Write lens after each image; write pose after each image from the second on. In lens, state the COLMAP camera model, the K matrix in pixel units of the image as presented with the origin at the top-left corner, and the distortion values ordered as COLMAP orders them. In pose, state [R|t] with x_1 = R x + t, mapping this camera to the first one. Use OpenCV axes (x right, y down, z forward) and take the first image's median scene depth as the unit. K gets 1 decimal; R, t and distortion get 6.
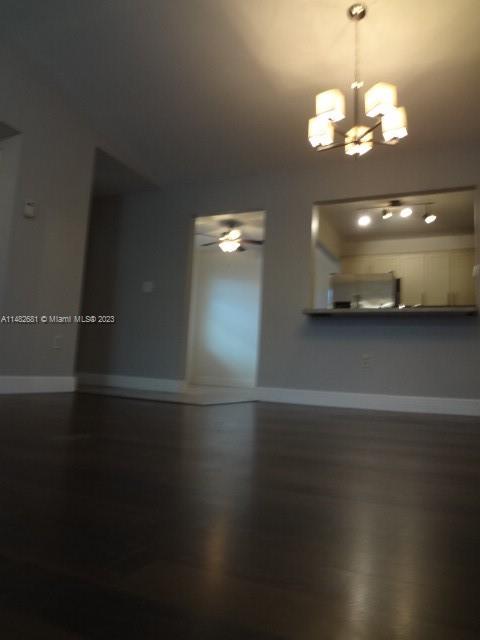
lens RADIAL K [[472.5, 0, 240.0], [0, 472.5, 320.0], [0, 0, 1]] dist [-0.051570, 0.001015]
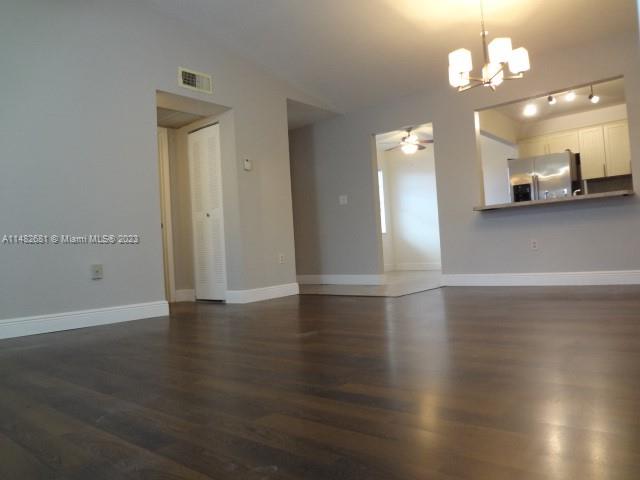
lens RADIAL K [[472.5, 0, 320.0], [0, 472.5, 240.0], [0, 0, 1]] dist [-0.051570, 0.001015]
pose [[0.957518, -0.115165, -0.264378, 0.056242], [0.137832, 0.988064, 0.068789, -0.062964], [0.253300, -0.102306, 0.961963, -0.189200]]
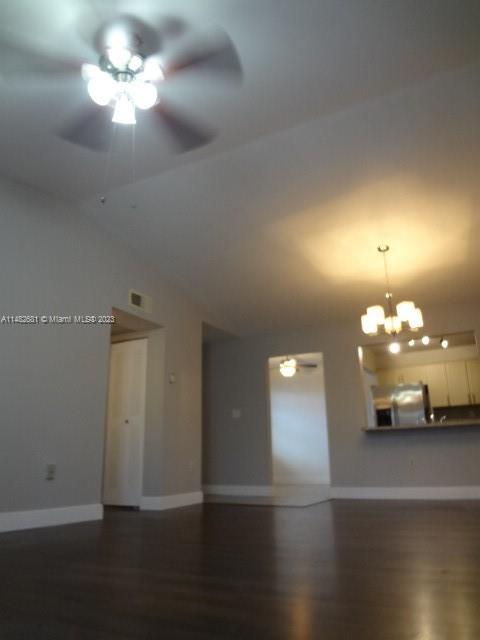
lens RADIAL K [[472.5, 0, 240.0], [0, 472.5, 320.0], [0, 0, 1]] dist [-0.051570, 0.001015]
pose [[0.995773, -0.085672, -0.033113, -0.124162], [0.078334, 0.980382, -0.180871, -0.091903], [0.047959, 0.177513, 0.982949, -0.349293]]
